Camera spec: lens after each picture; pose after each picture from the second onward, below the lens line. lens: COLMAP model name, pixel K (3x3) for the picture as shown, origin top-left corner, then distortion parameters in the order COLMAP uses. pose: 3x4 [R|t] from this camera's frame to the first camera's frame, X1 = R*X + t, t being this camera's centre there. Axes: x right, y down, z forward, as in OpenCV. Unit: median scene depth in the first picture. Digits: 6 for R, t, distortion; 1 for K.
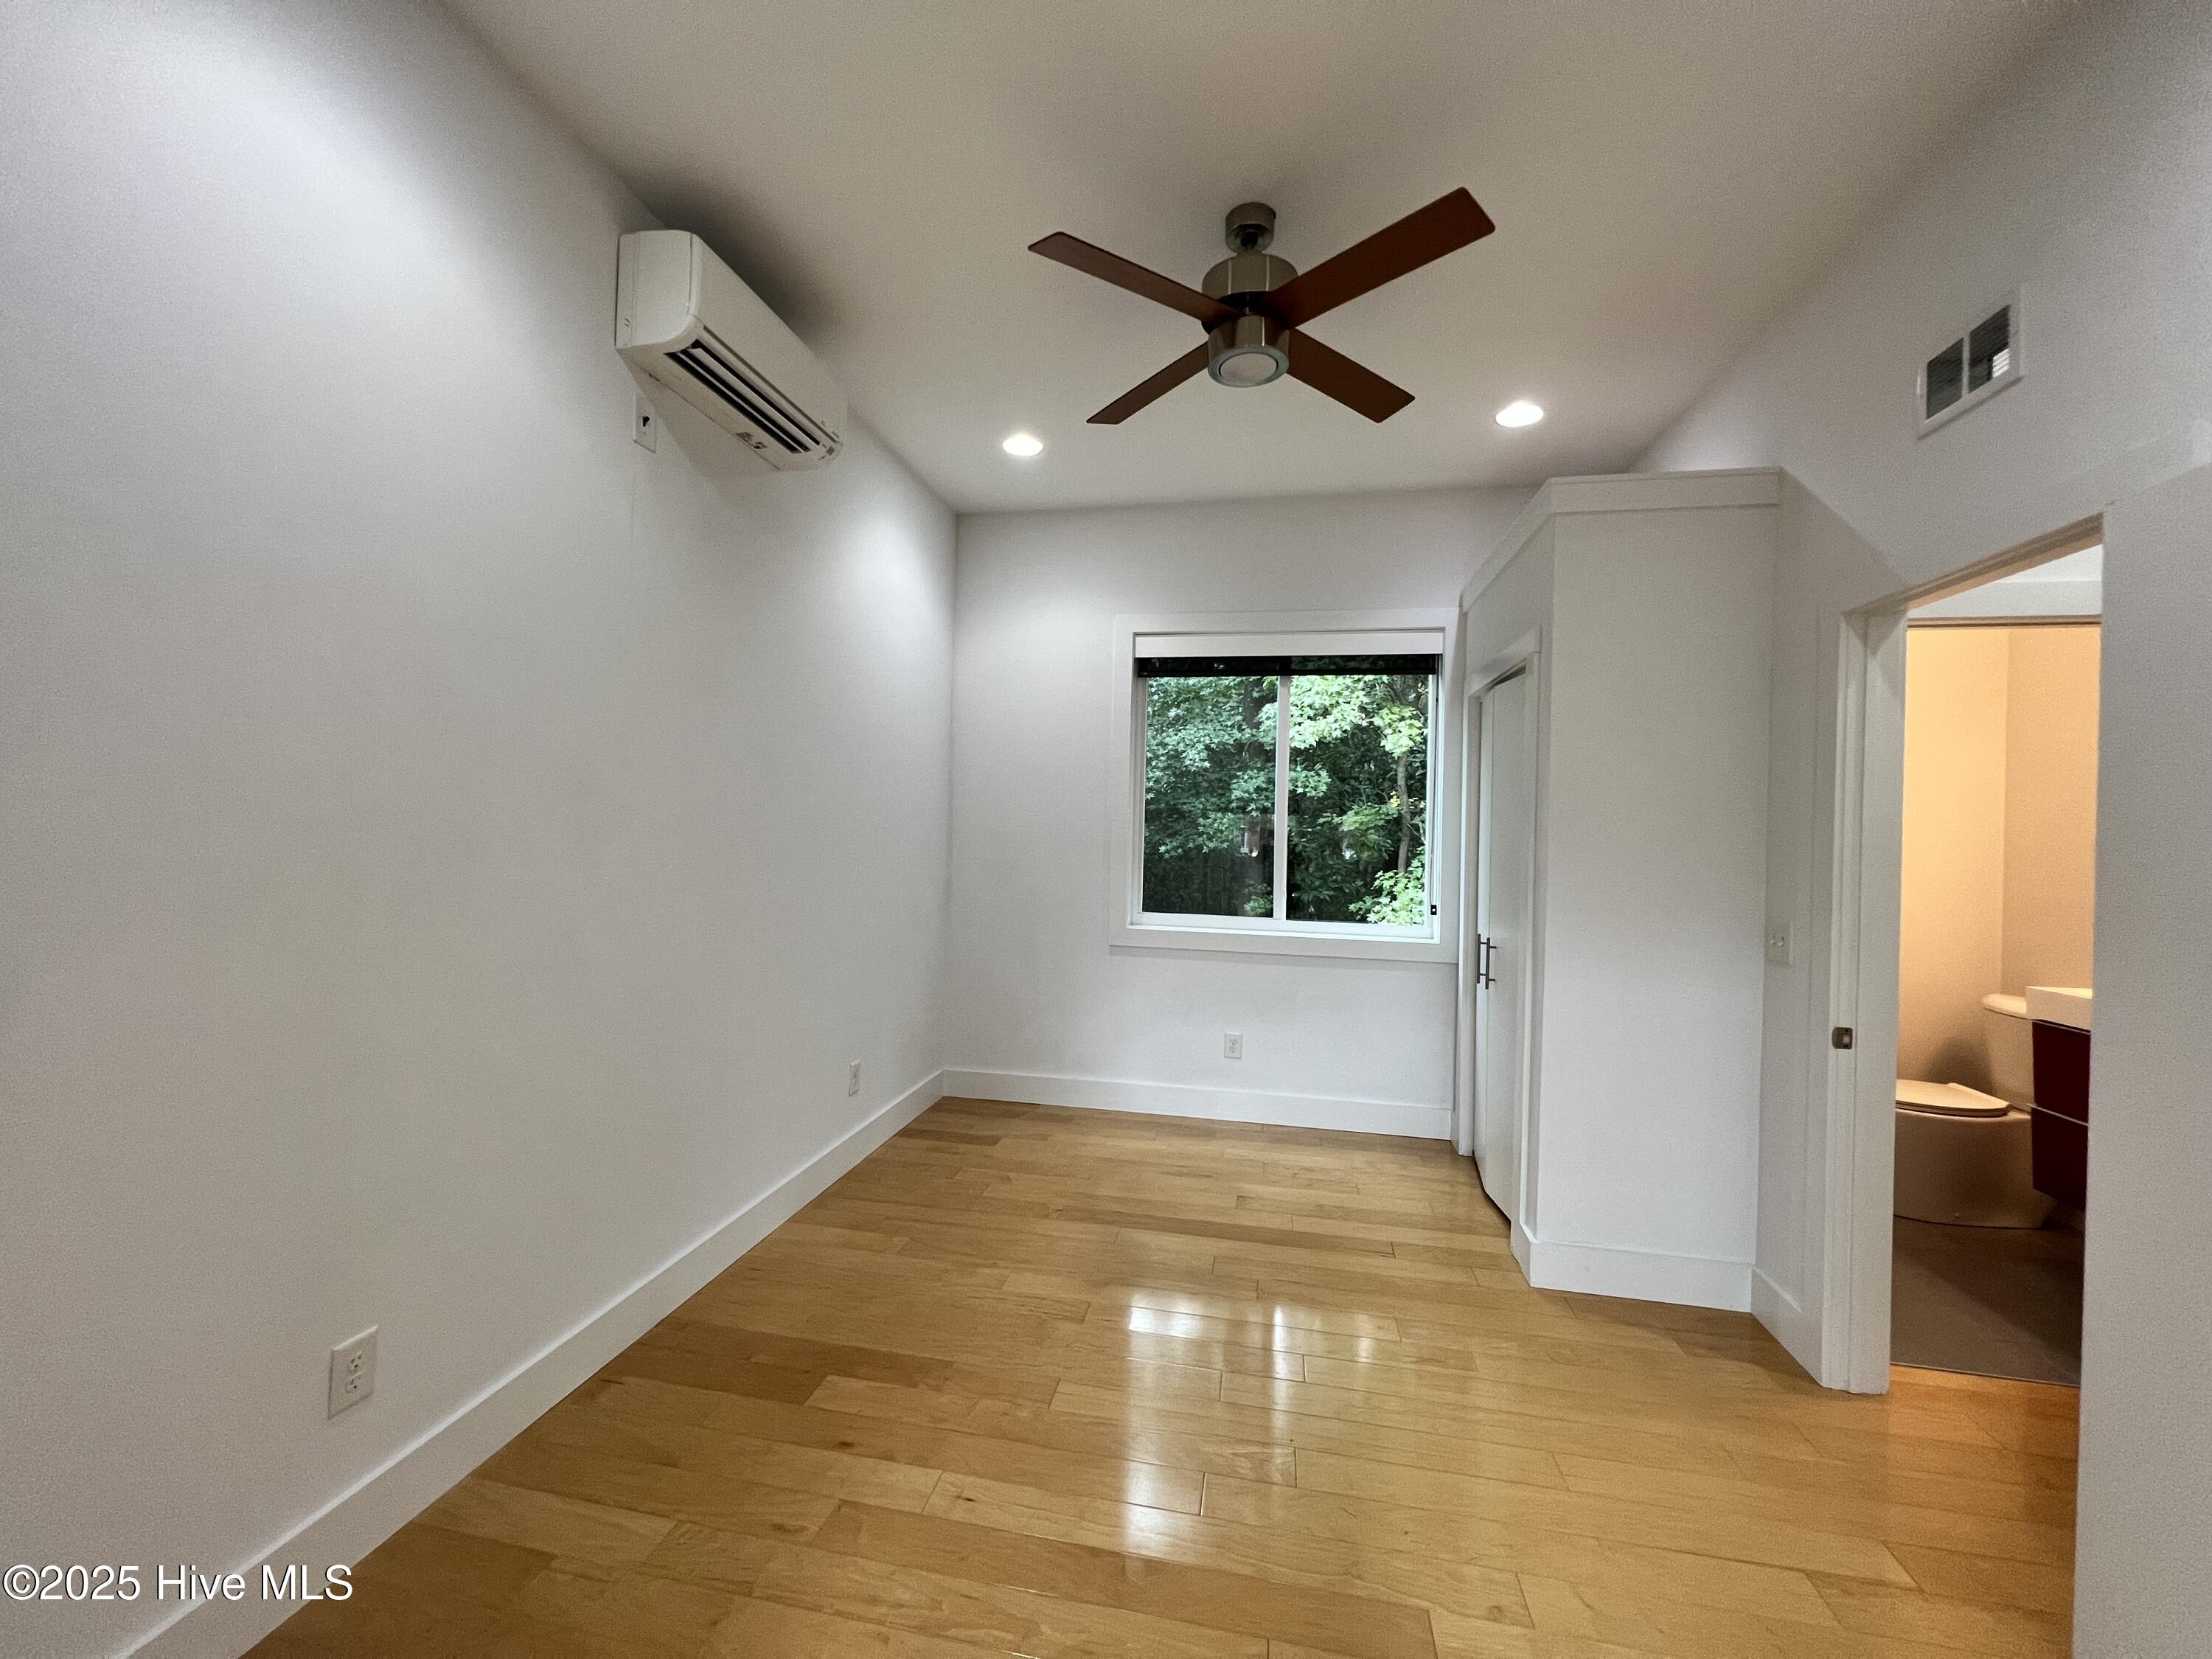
lens RADIAL K [[881.1, 0, 1103.8], [0, 881.1, 827.8], [0, 0, 1]] dist [-0.002525, 0.000486]
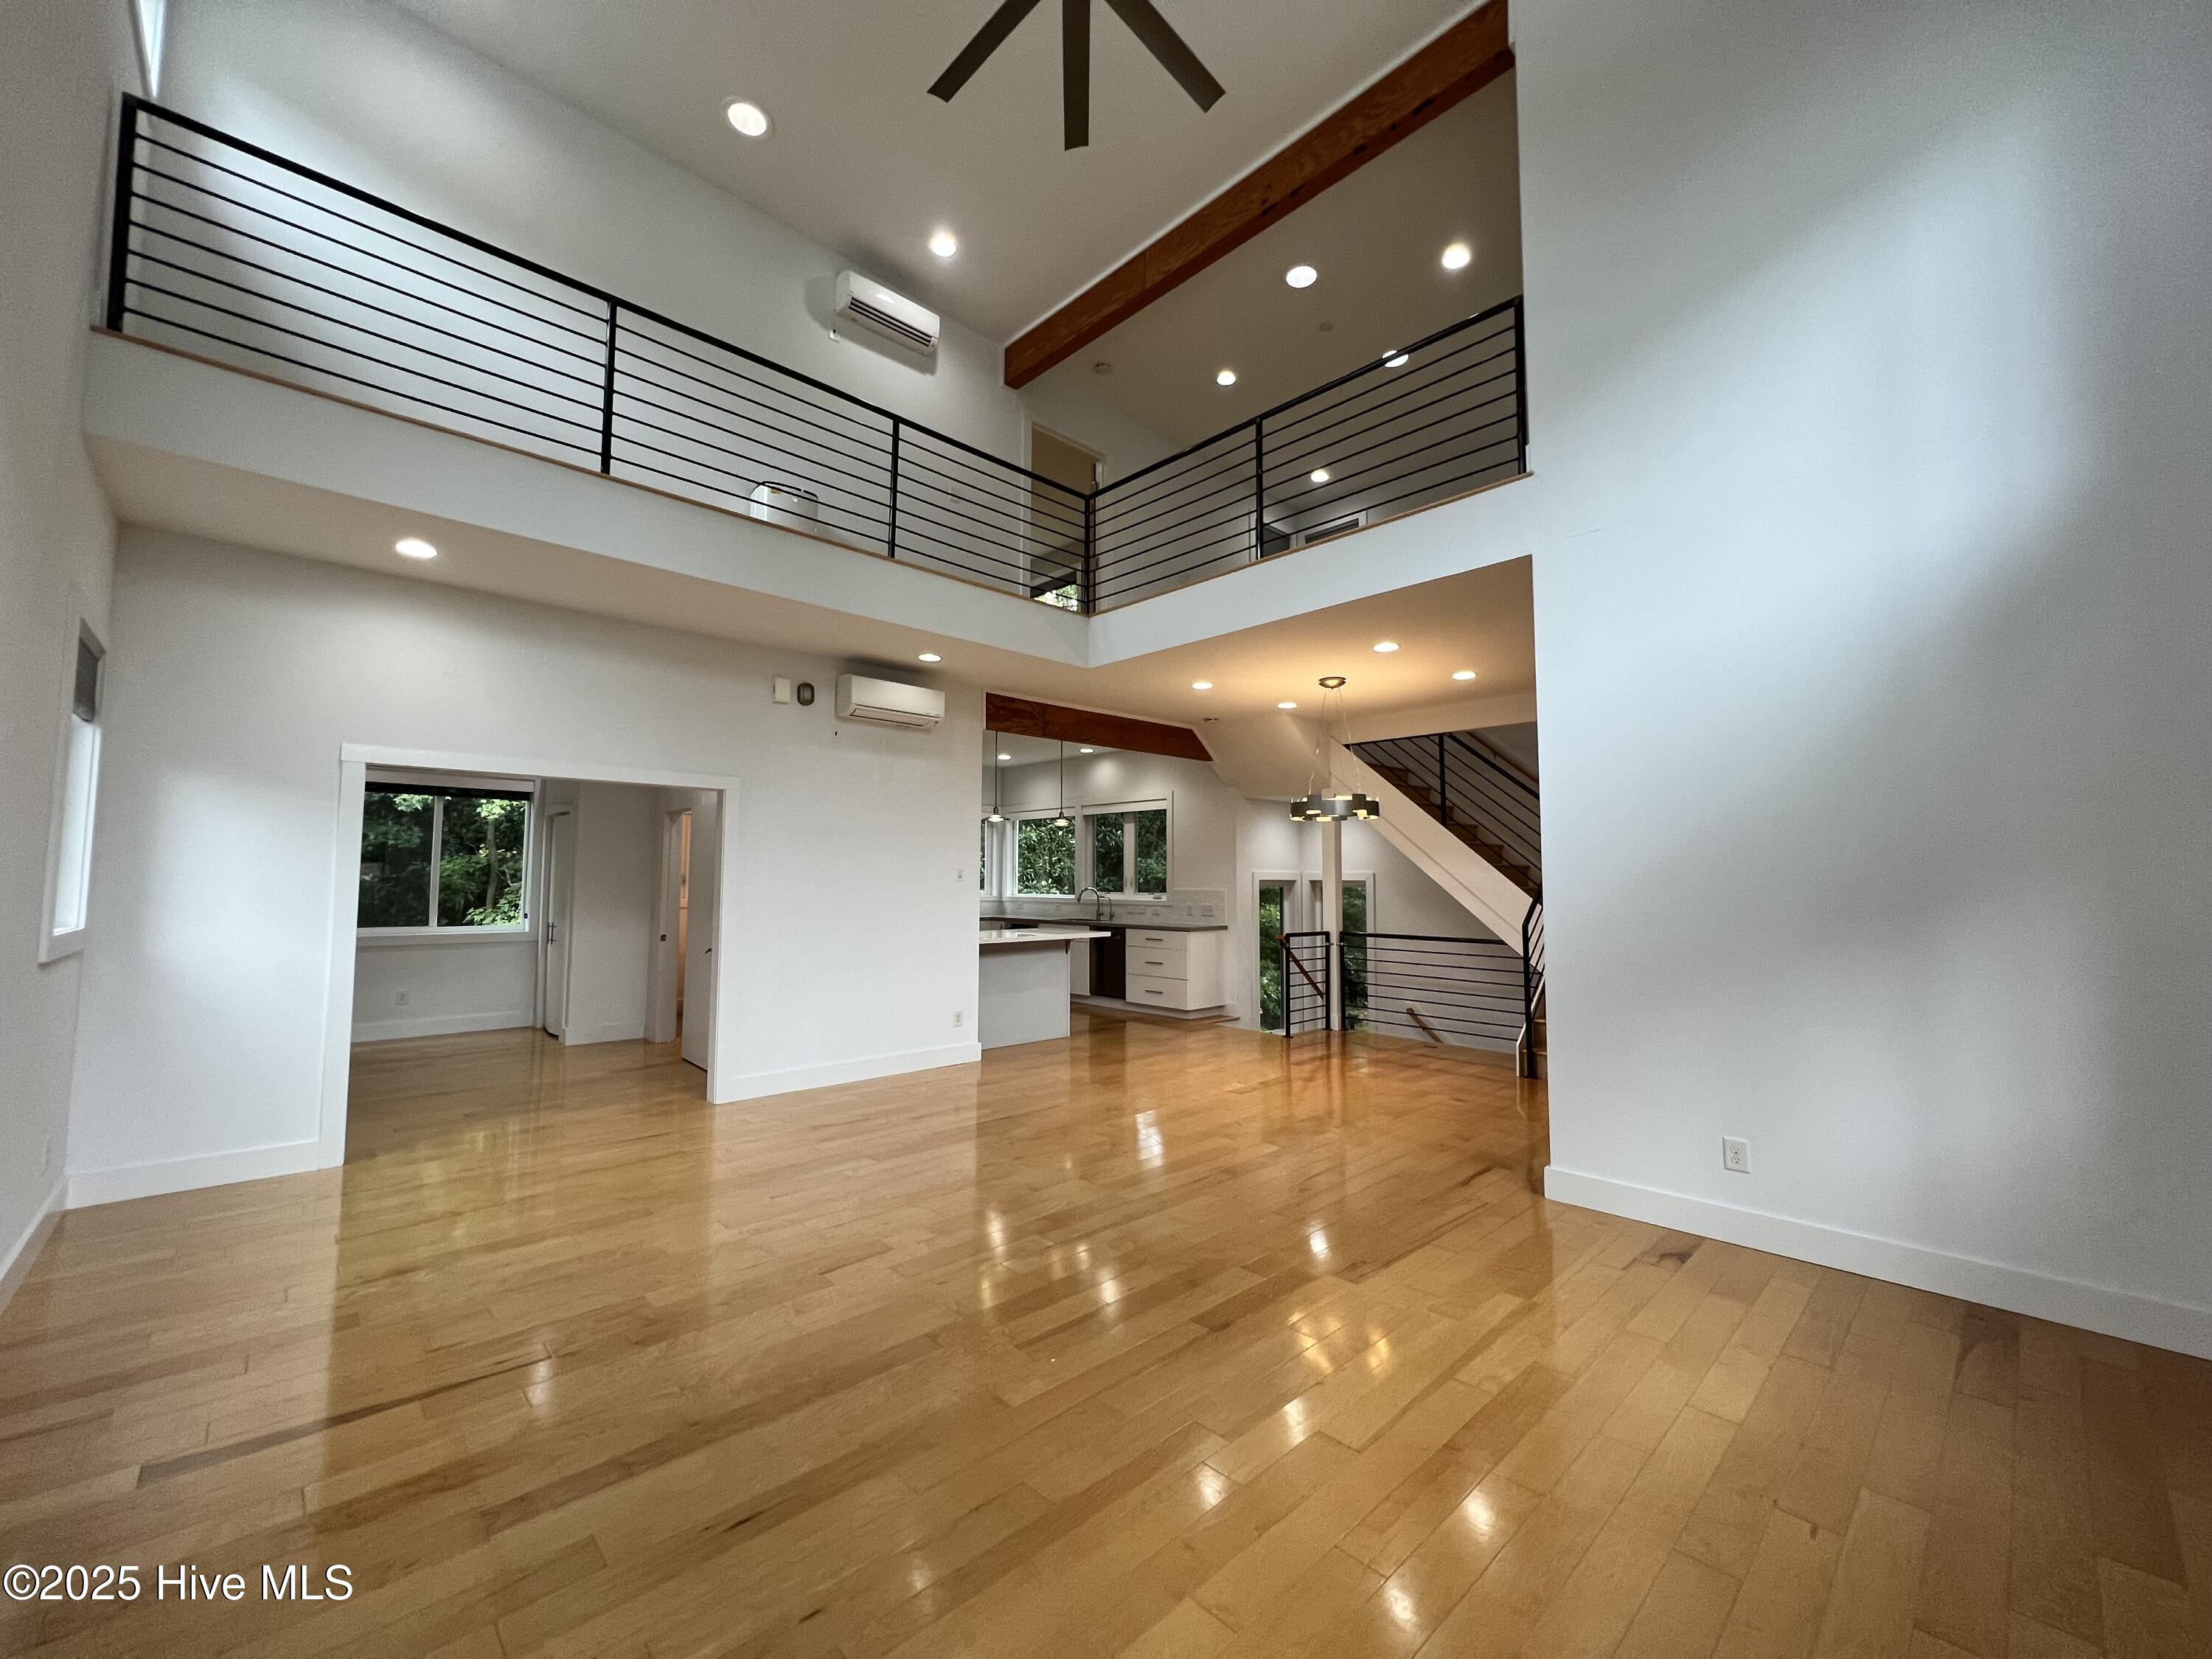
lens RADIAL K [[881.1, 0, 1106.0], [0, 881.1, 821.1], [0, 0, 1]] dist [-0.002525, 0.000486]
pose [[0.578814, 0.036485, 0.814643, -0.498023], [0.008033, 0.998695, -0.050436, -0.011850], [-0.815420, 0.035737, 0.577765, -1.238980]]
